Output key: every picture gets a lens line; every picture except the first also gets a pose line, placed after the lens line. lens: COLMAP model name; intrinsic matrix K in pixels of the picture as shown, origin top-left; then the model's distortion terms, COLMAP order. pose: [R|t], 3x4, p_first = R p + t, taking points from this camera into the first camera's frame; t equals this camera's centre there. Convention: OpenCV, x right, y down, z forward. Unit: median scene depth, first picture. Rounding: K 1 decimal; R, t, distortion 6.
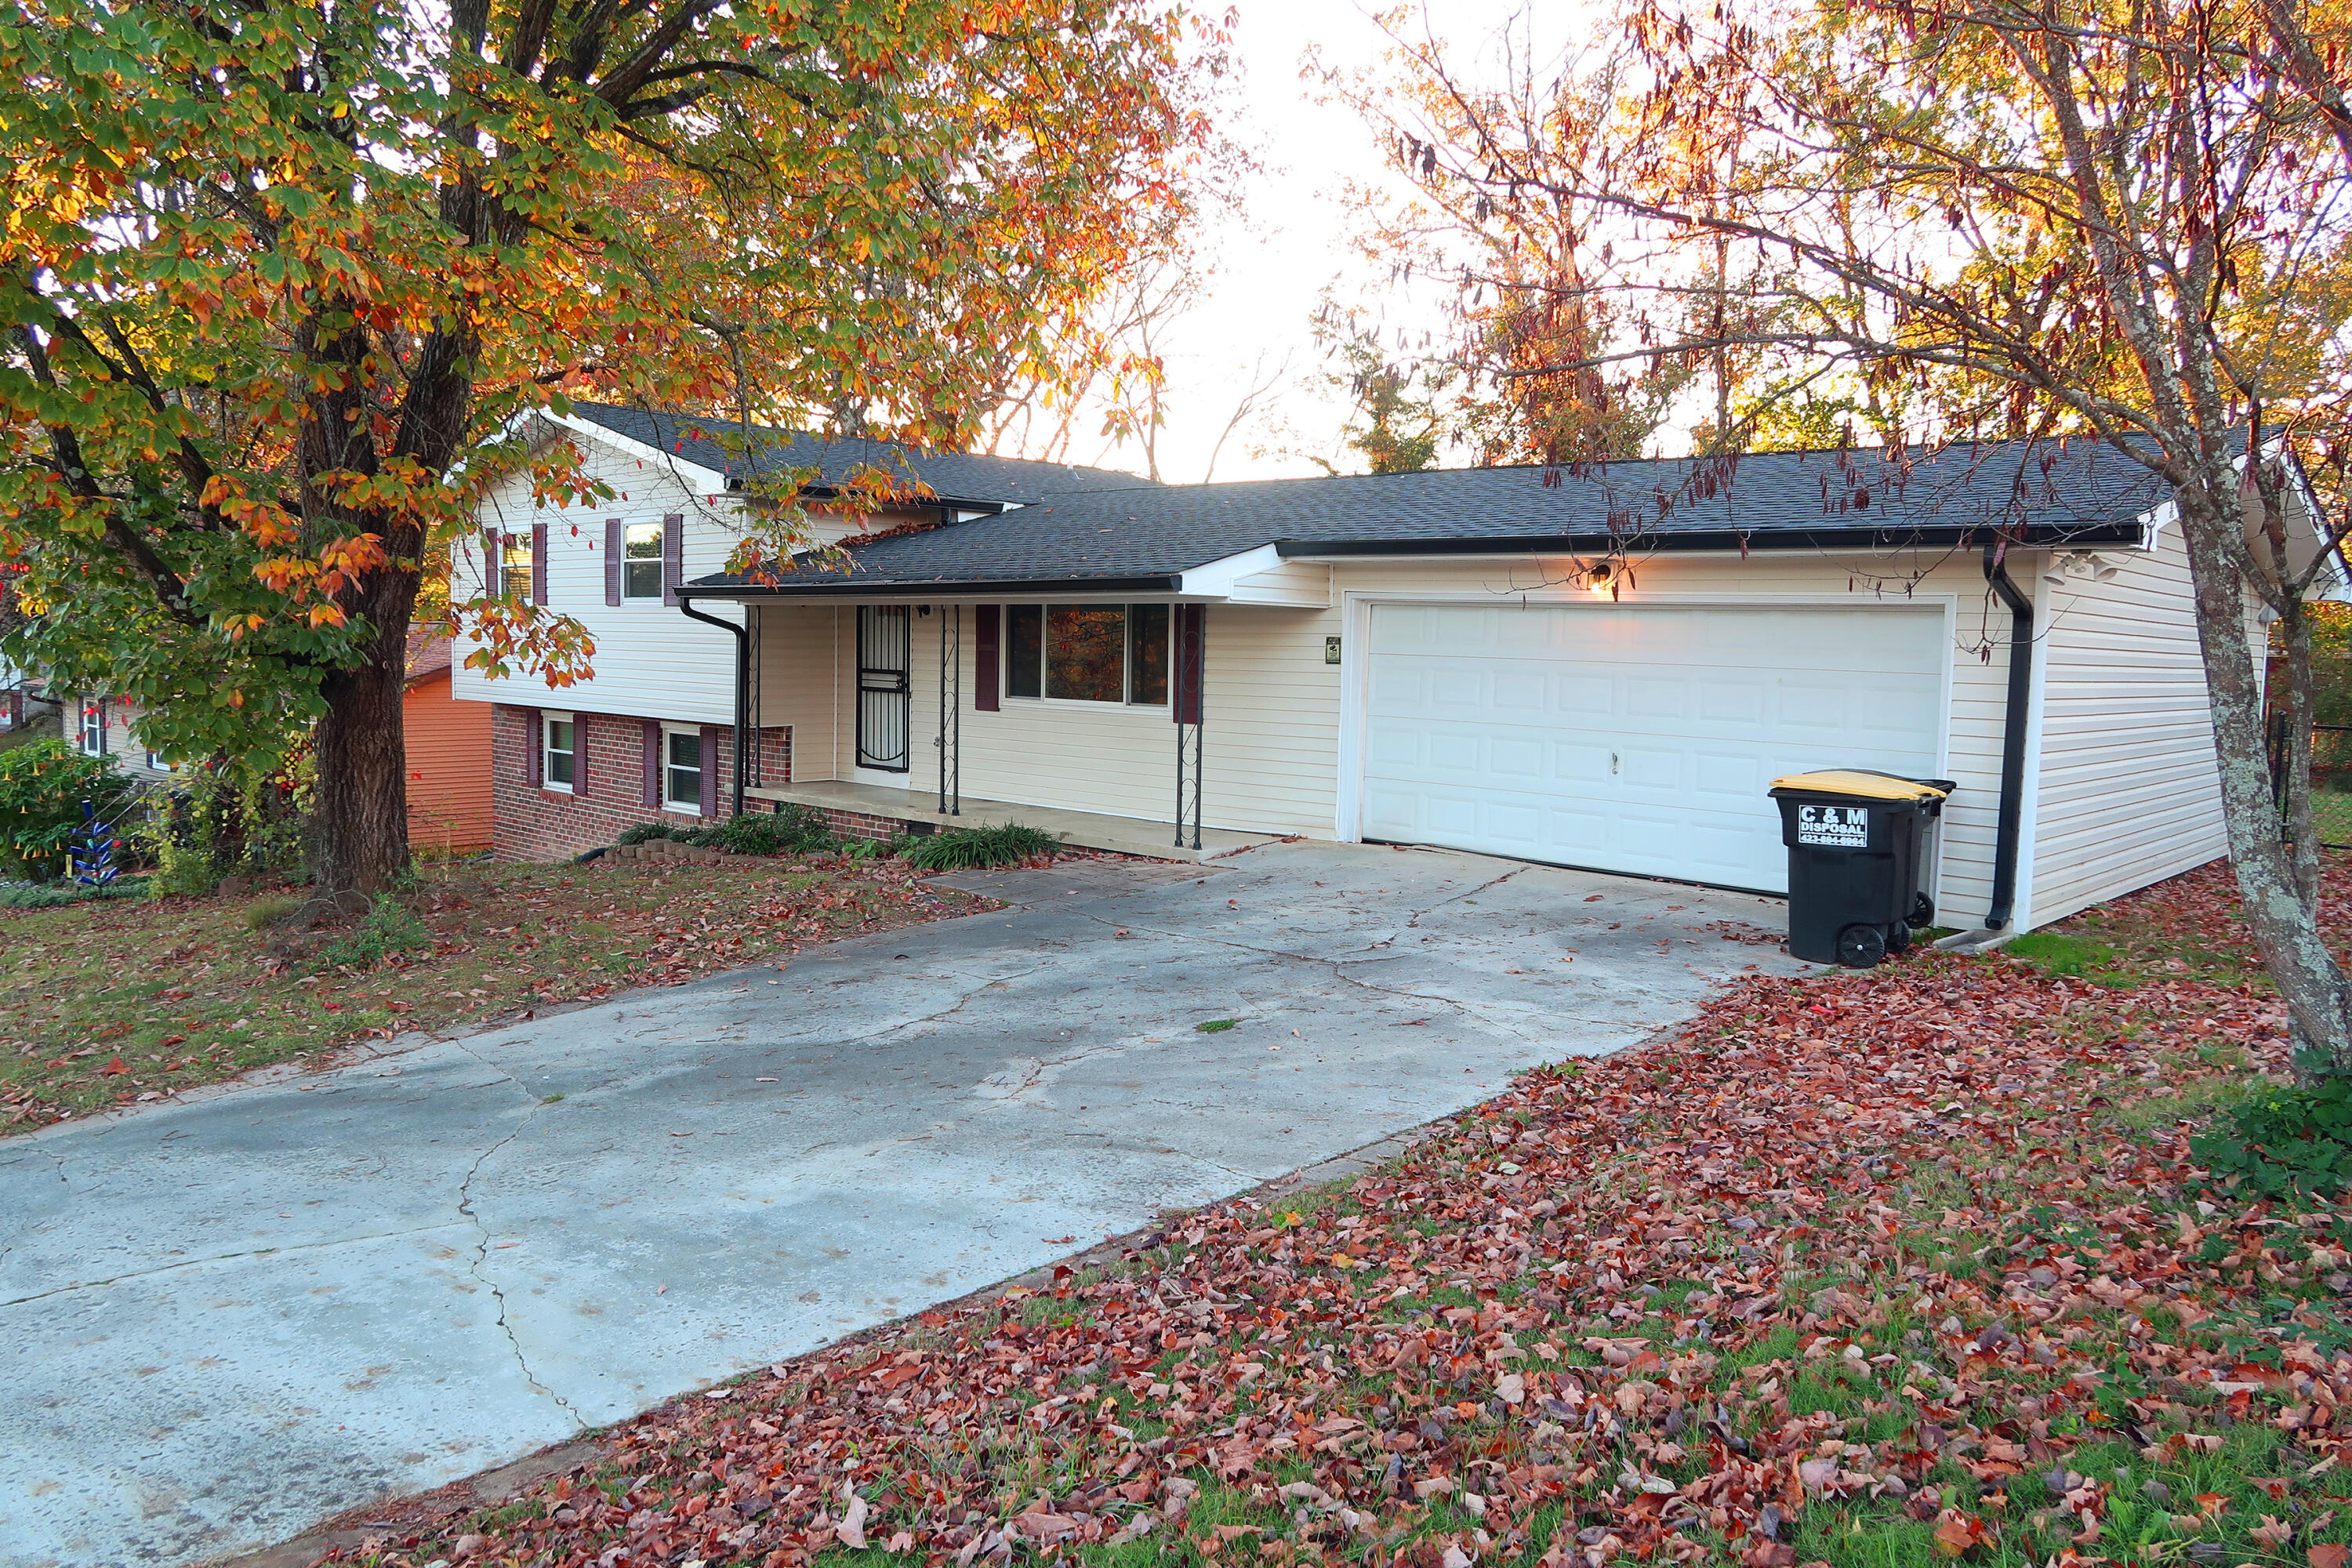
lens RADIAL K [[1634.8, 0, 1176.0], [0, 1634.8, 784.0], [0, 0, 1]] dist [-0.044657, 0.025565]
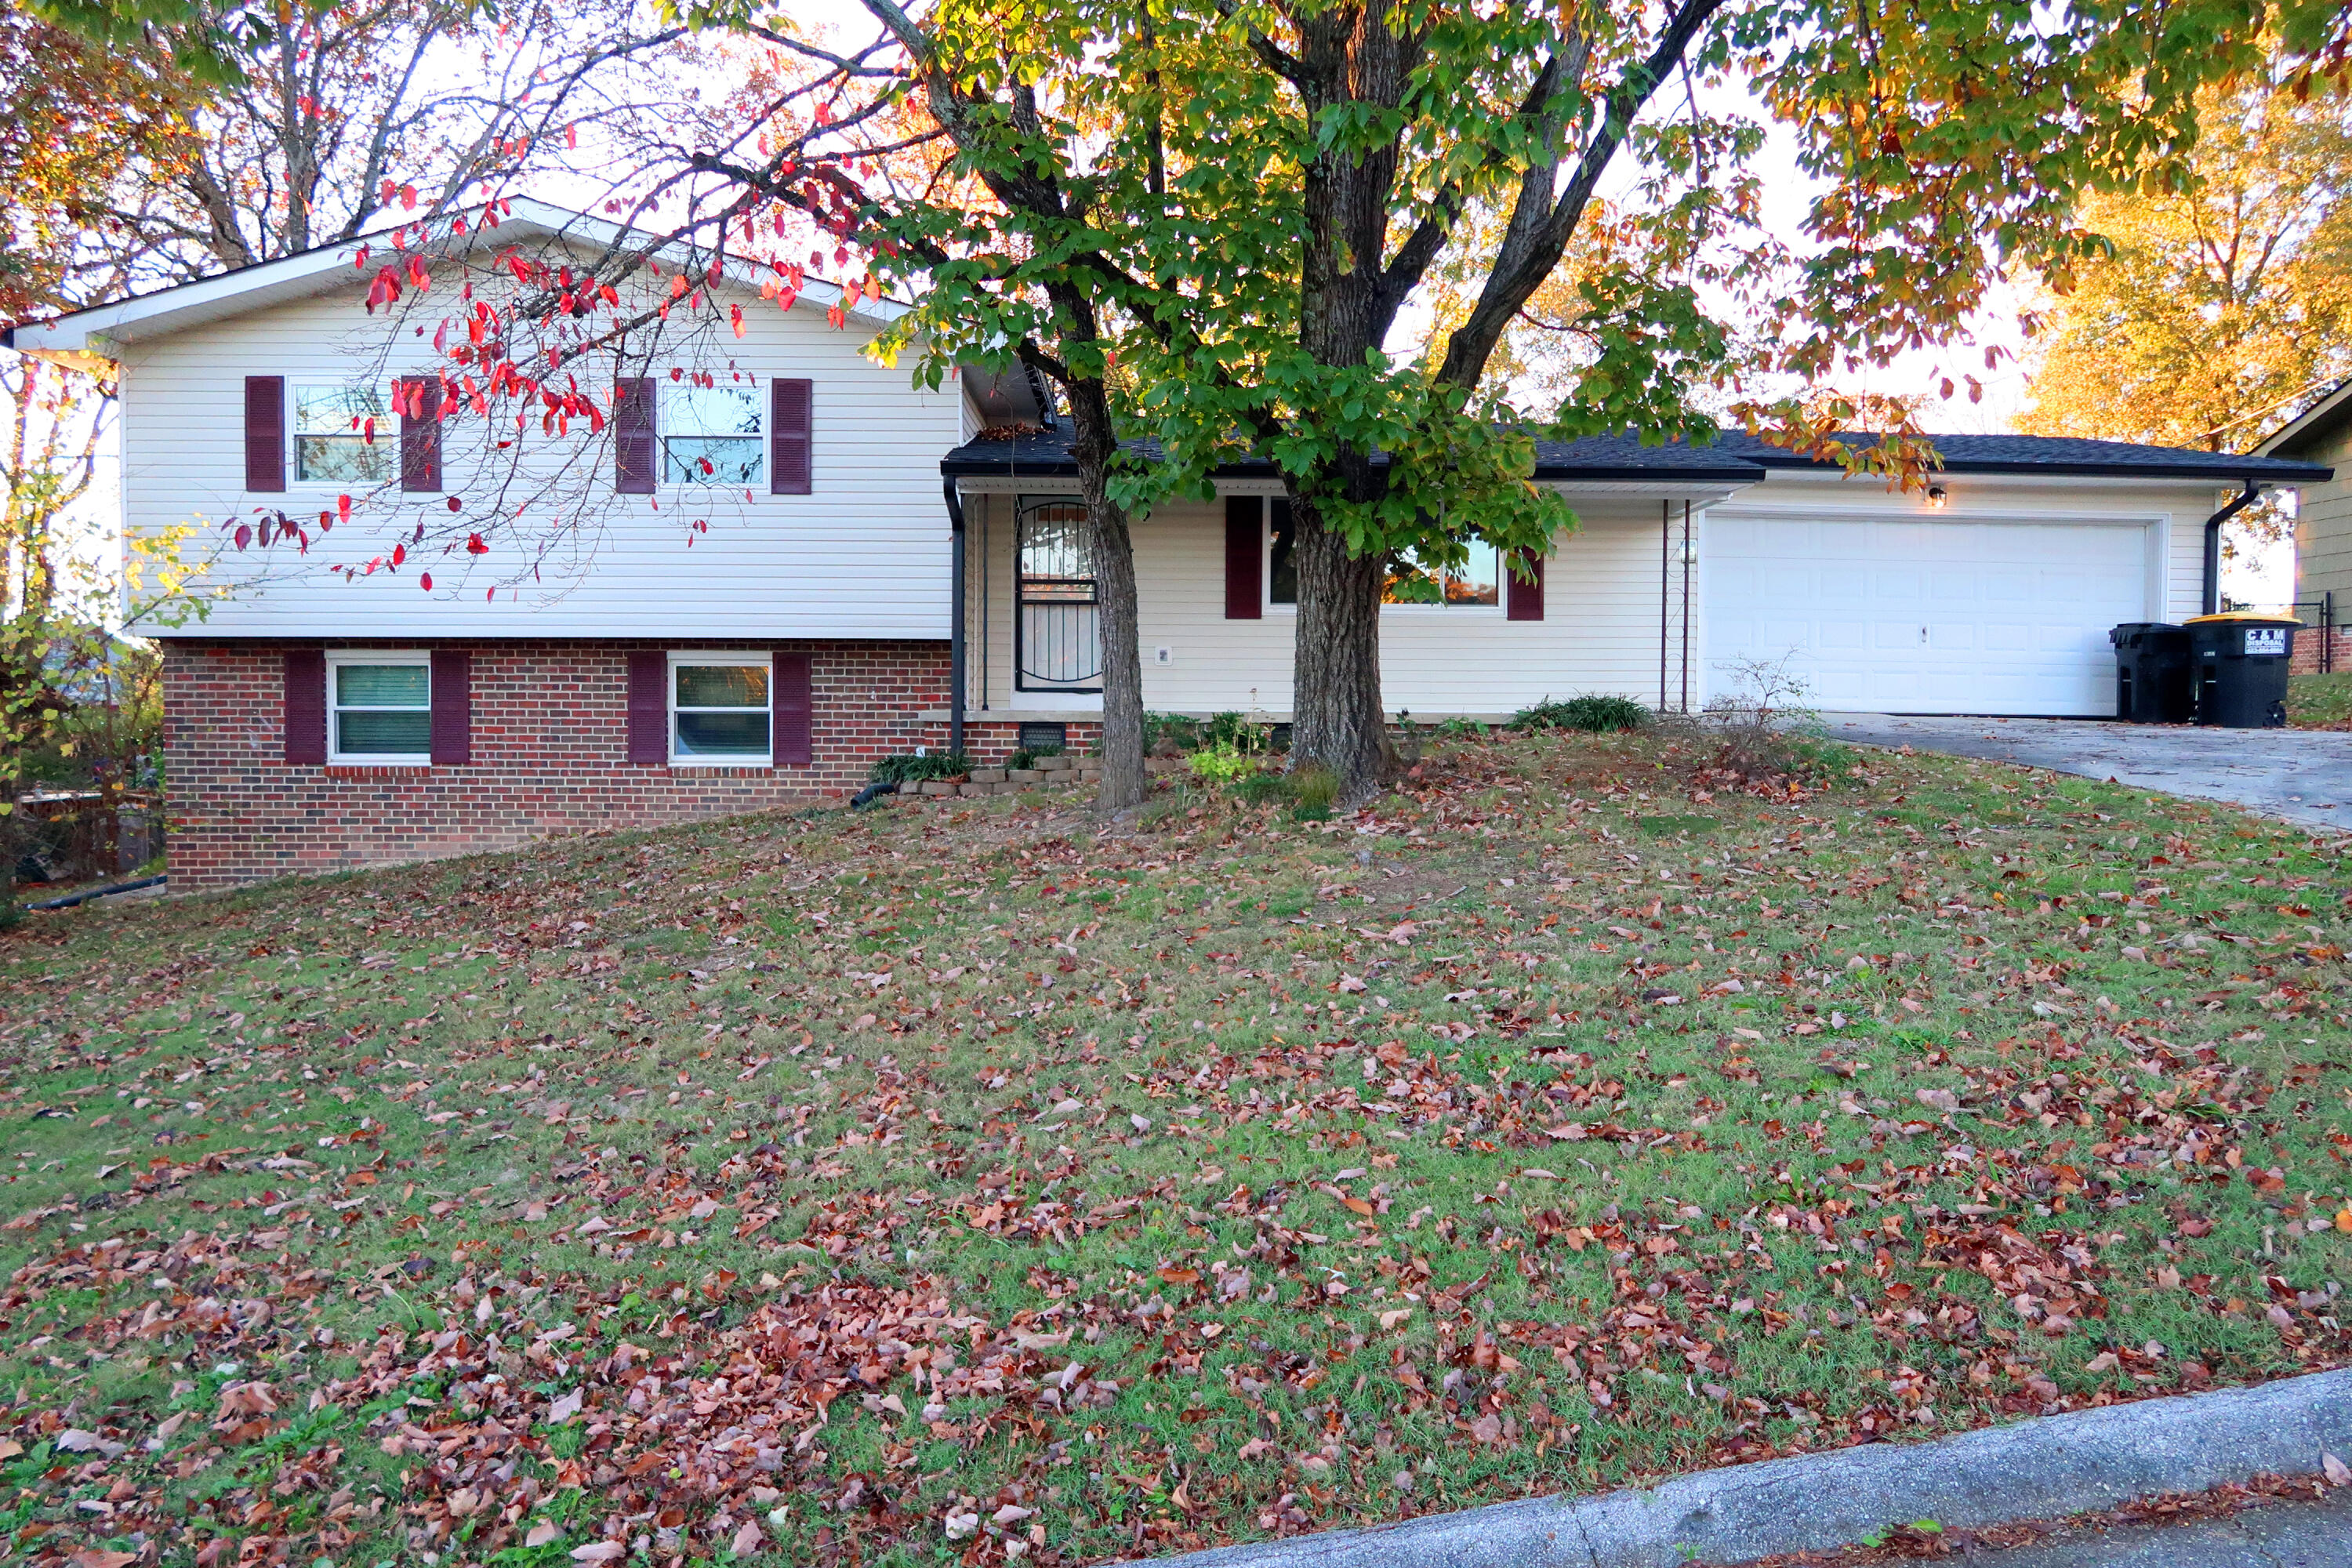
lens RADIAL K [[1634.8, 0, 1176.0], [0, 1634.8, 784.0], [0, 0, 1]] dist [-0.044657, 0.025565]
pose [[0.710586, -0.044602, 0.702196, -0.778410], [0.071218, 0.997423, -0.008715, 0.054439], [-0.699997, 0.056201, 0.711931, 0.330084]]
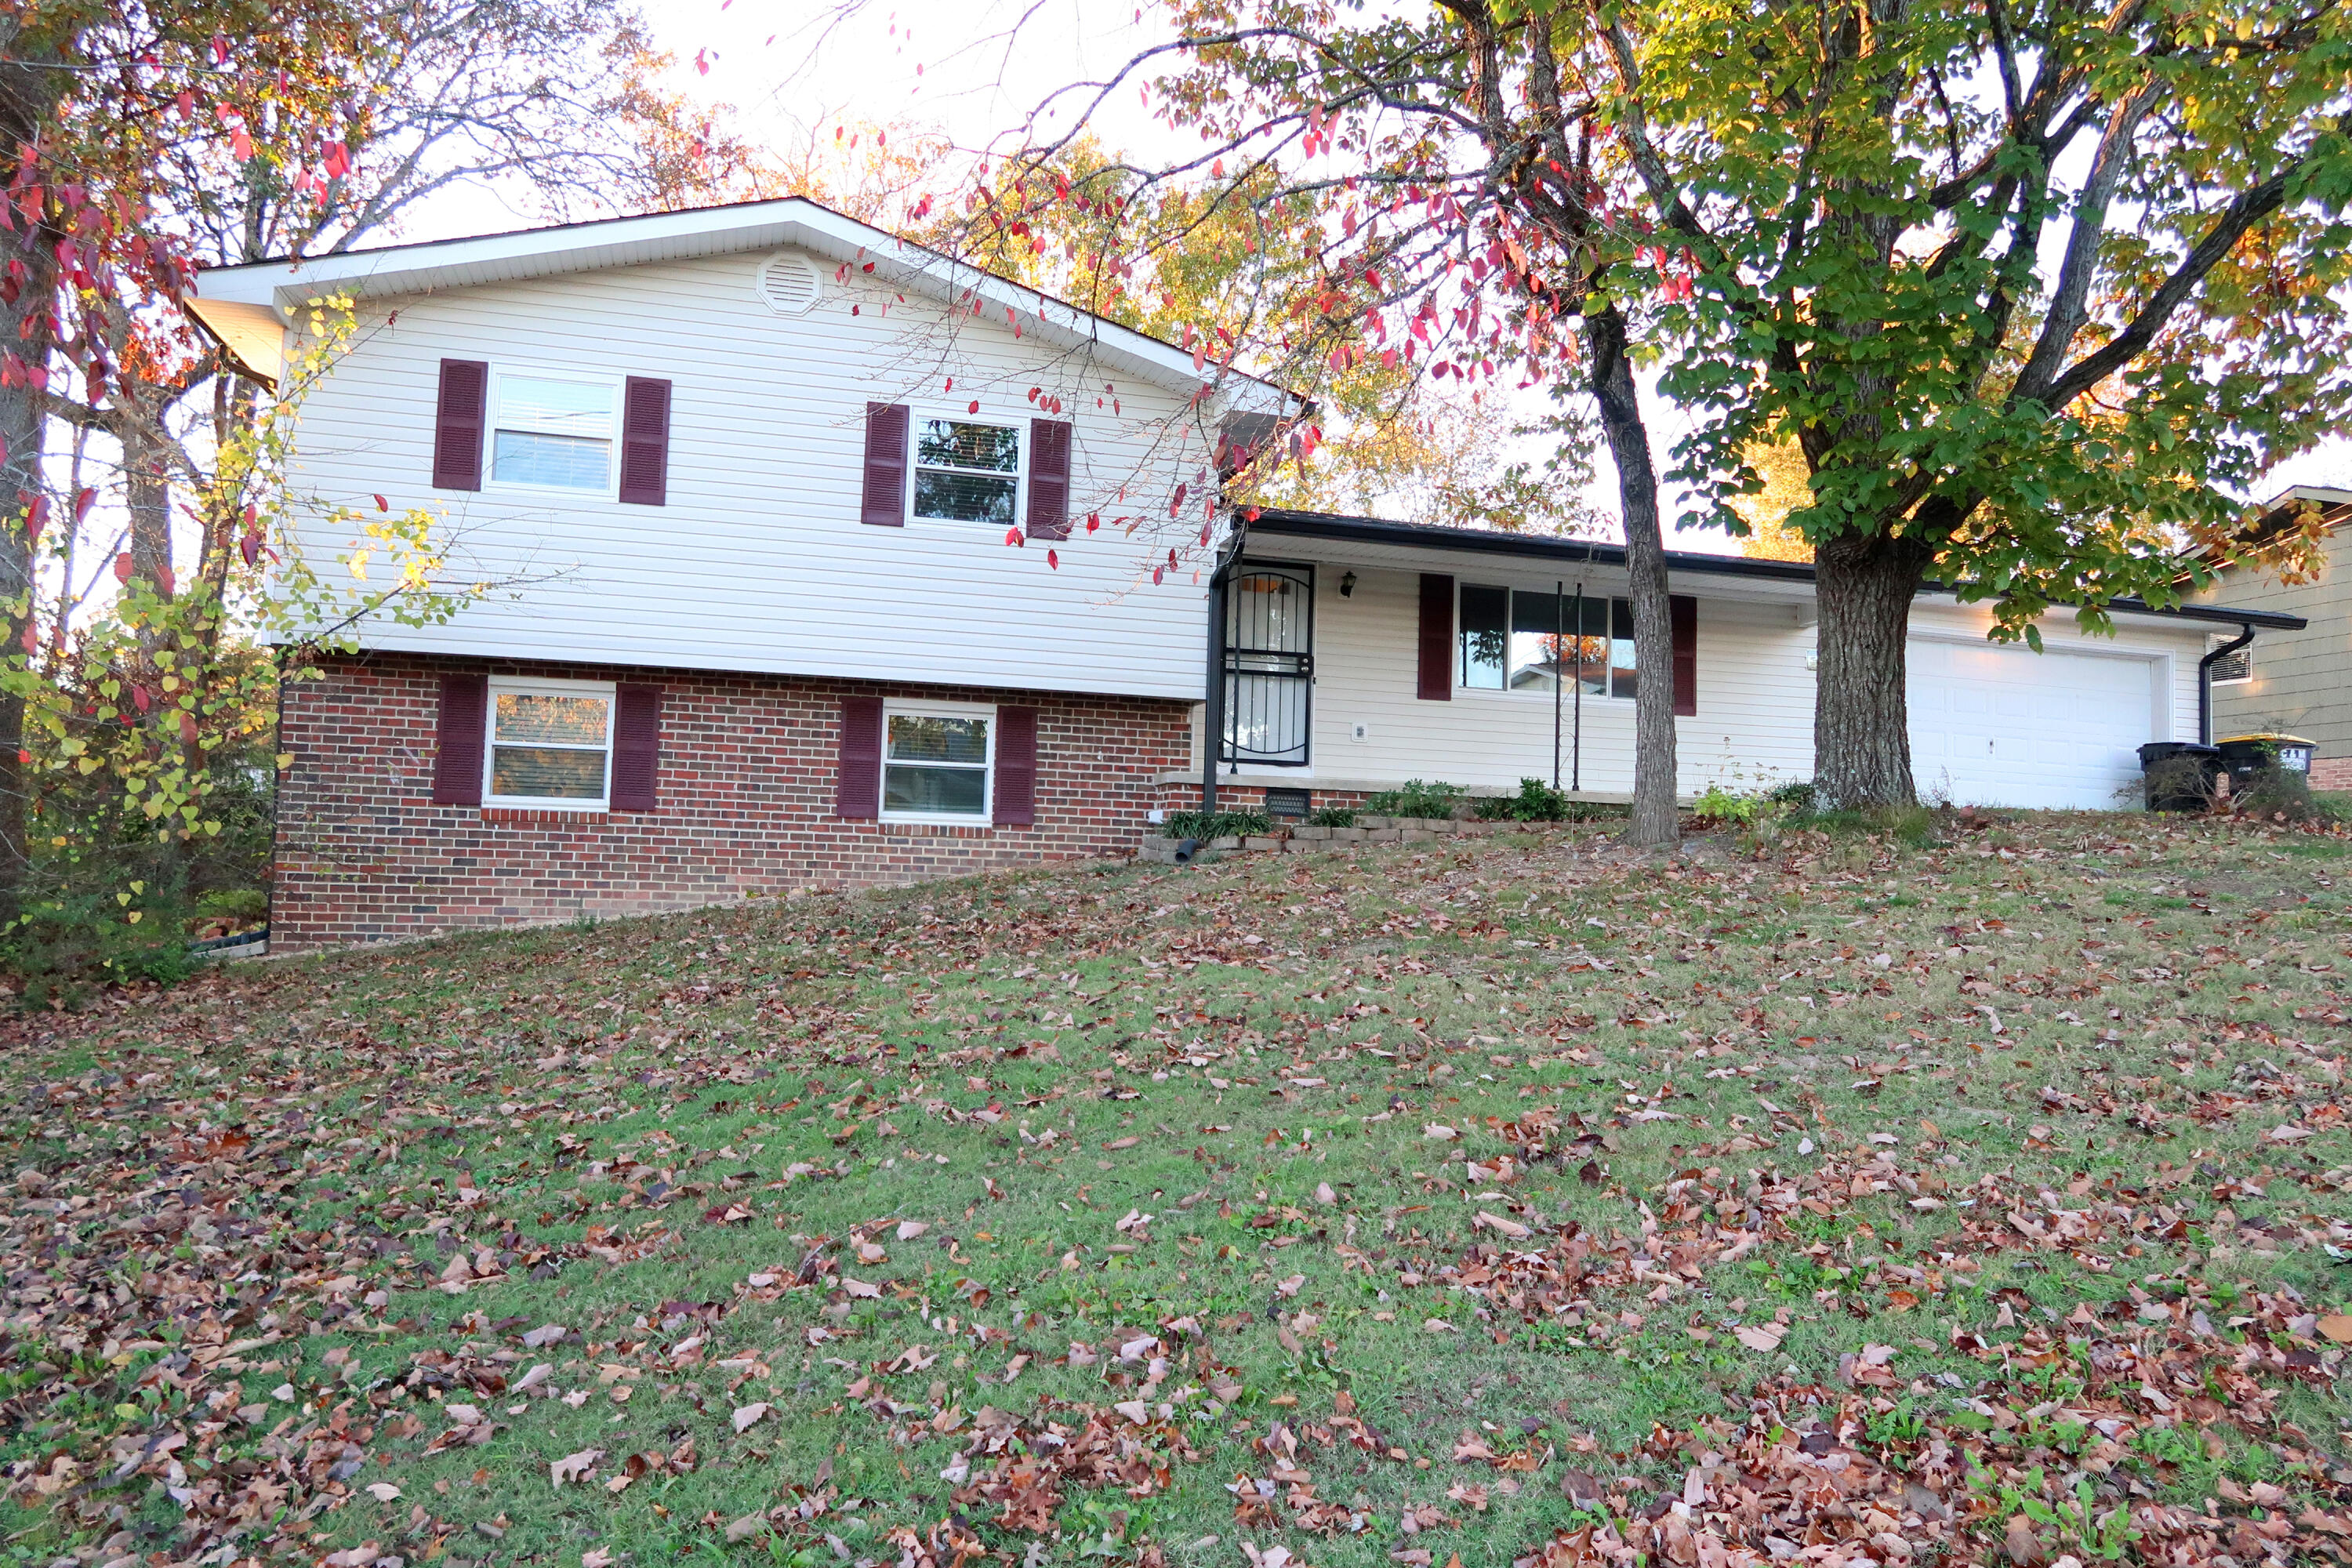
lens RADIAL K [[1634.8, 0, 1176.0], [0, 1634.8, 784.0], [0, 0, 1]] dist [-0.044657, 0.025565]
pose [[0.520314, 0.045035, 0.852787, -0.967570], [0.054280, 0.994845, -0.085655, 0.075716], [-0.852248, 0.090857, 0.515188, 0.600010]]
